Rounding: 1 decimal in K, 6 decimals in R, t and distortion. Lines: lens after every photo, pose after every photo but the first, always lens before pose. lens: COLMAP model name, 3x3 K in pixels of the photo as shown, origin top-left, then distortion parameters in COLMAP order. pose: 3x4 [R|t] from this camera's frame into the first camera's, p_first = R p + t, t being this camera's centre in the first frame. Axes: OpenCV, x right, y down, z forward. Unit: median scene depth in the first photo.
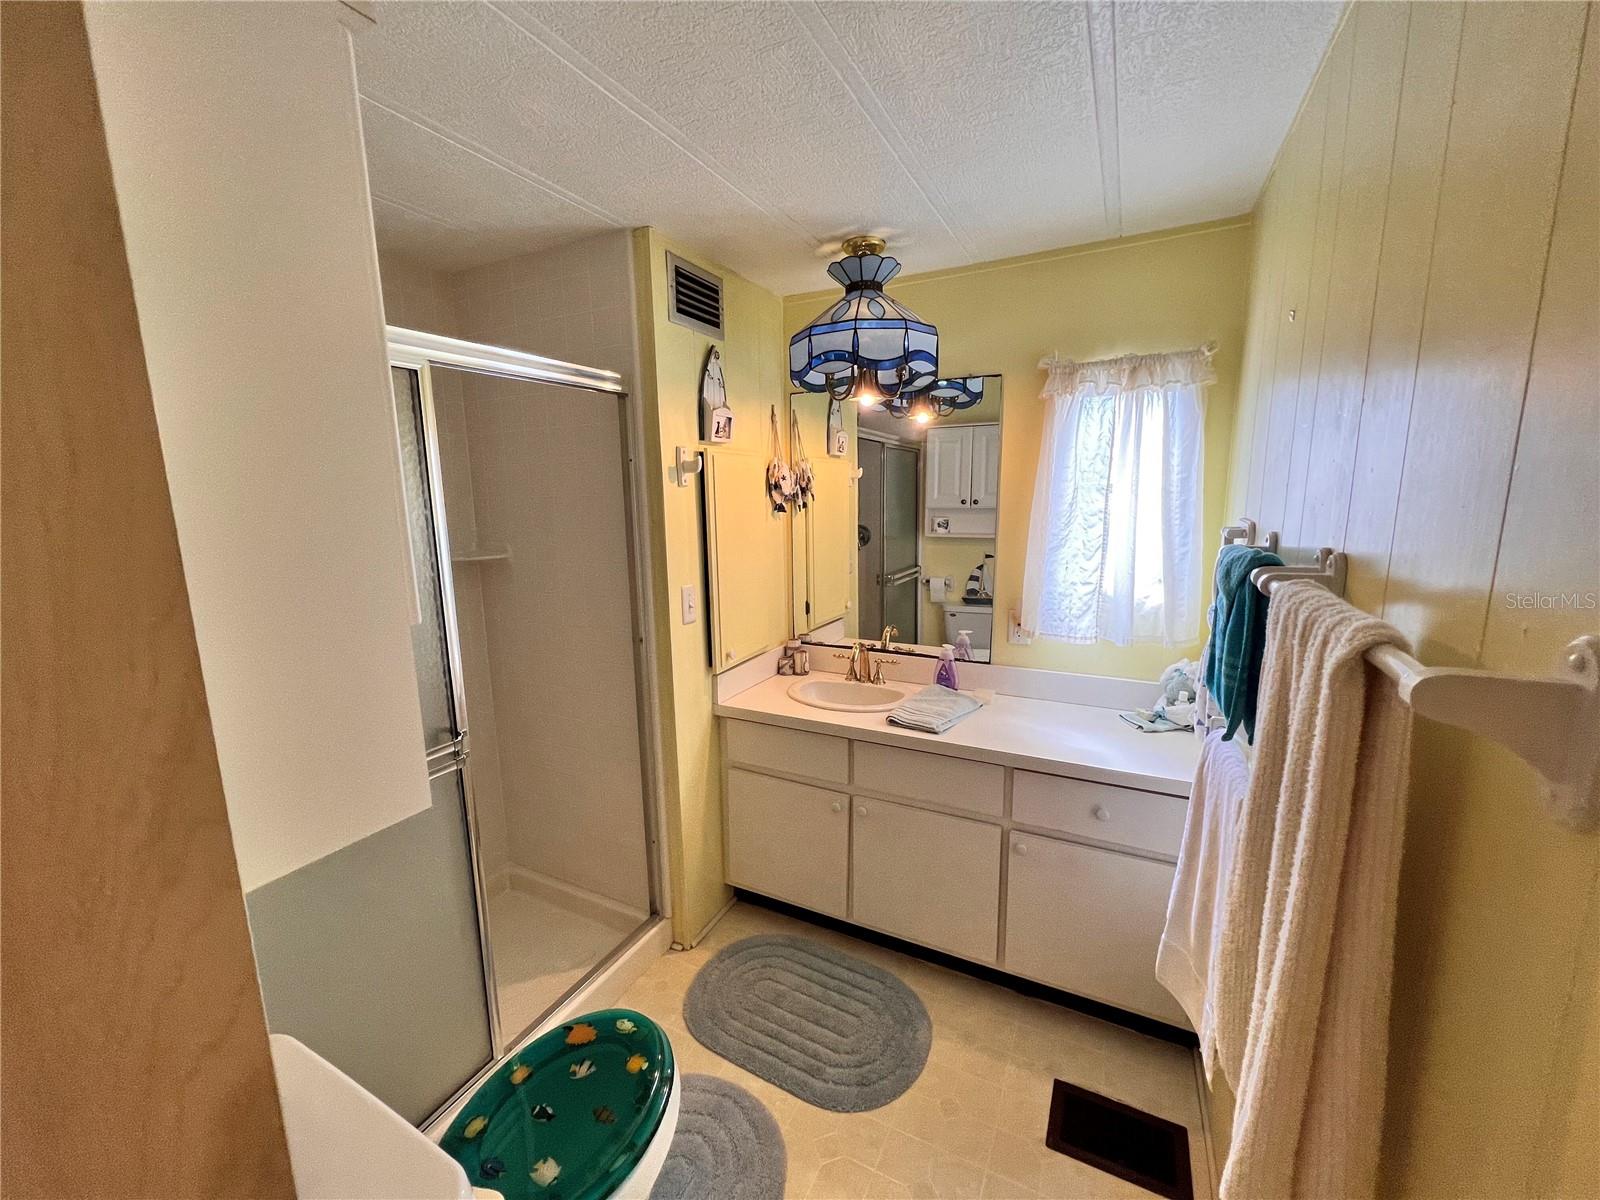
lens RADIAL K [[637.2, 0, 798.5], [0, 637.2, 599.7], [0, 0, 1]] dist [-0.001587, 0.000550]
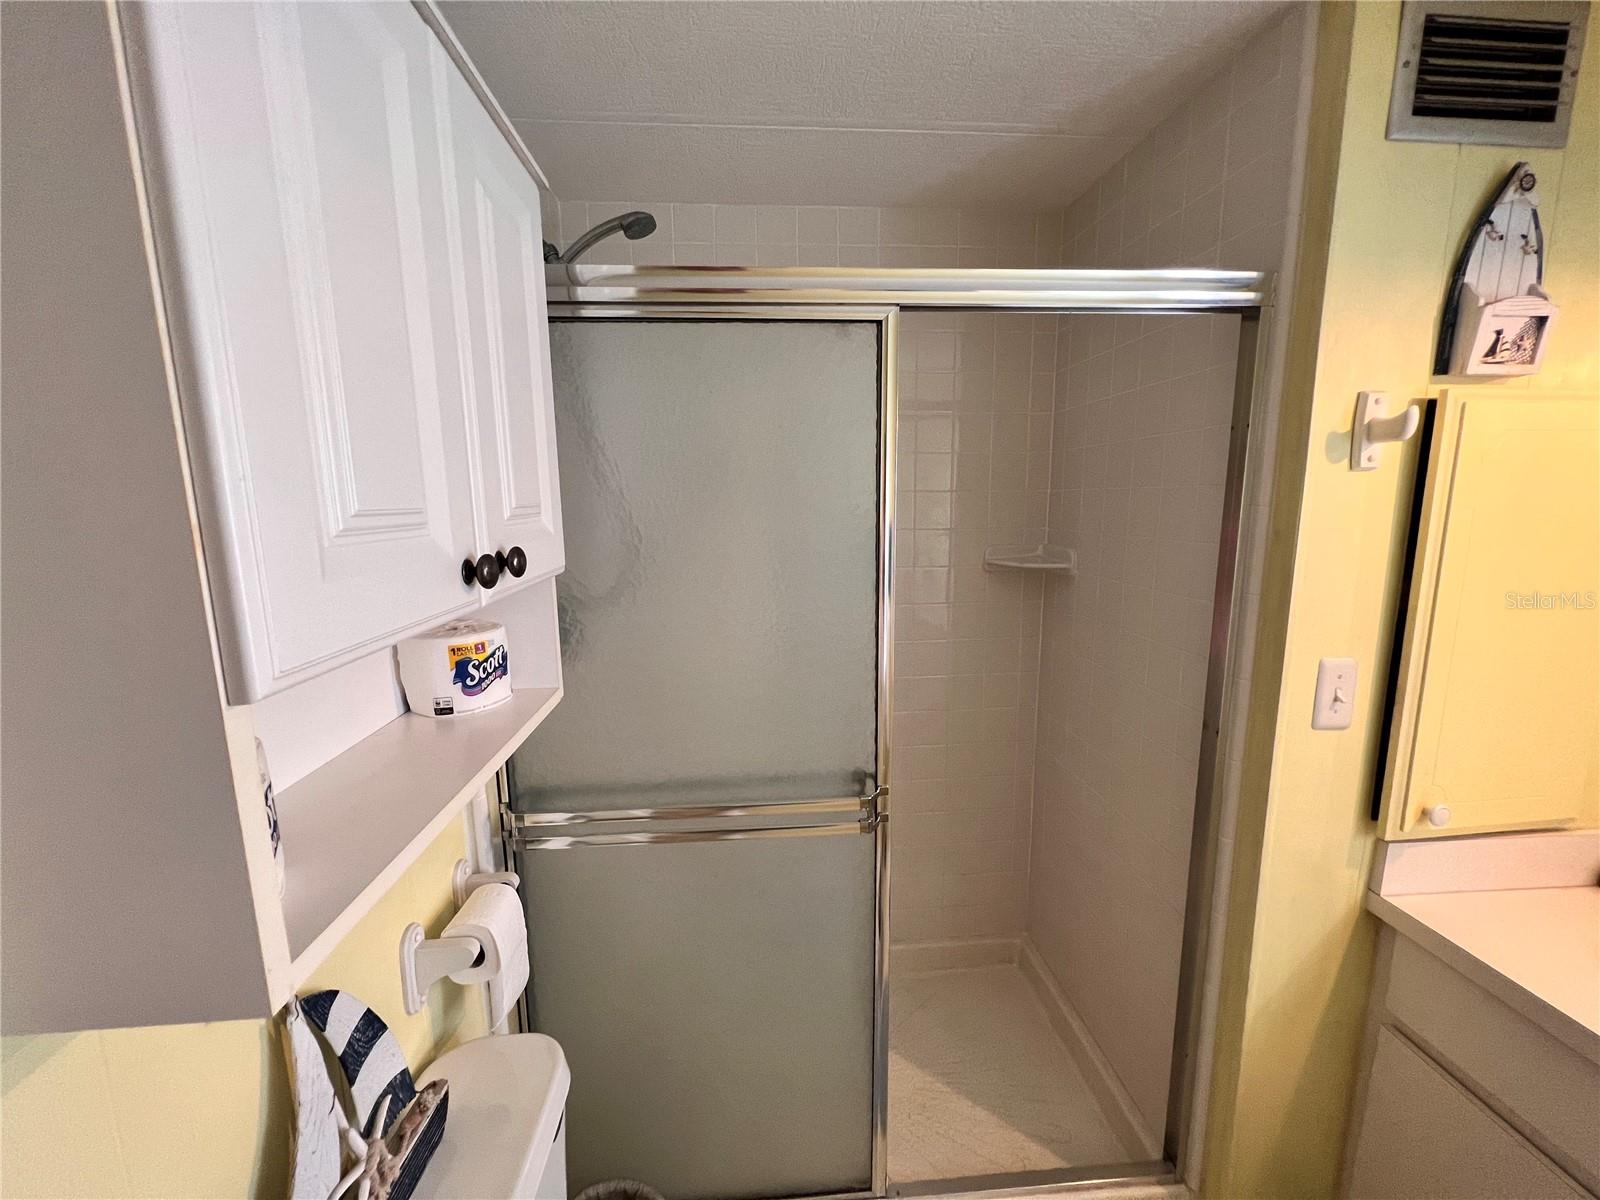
lens RADIAL K [[637.2, 0, 793.0], [0, 637.2, 596.5], [0, 0, 1]] dist [-0.001587, 0.000550]
pose [[0.517926, 0.145737, -0.842920, 0.027769], [-0.146750, 0.985910, 0.080290, -0.047923], [0.842744, 0.082114, 0.532015, 0.331234]]
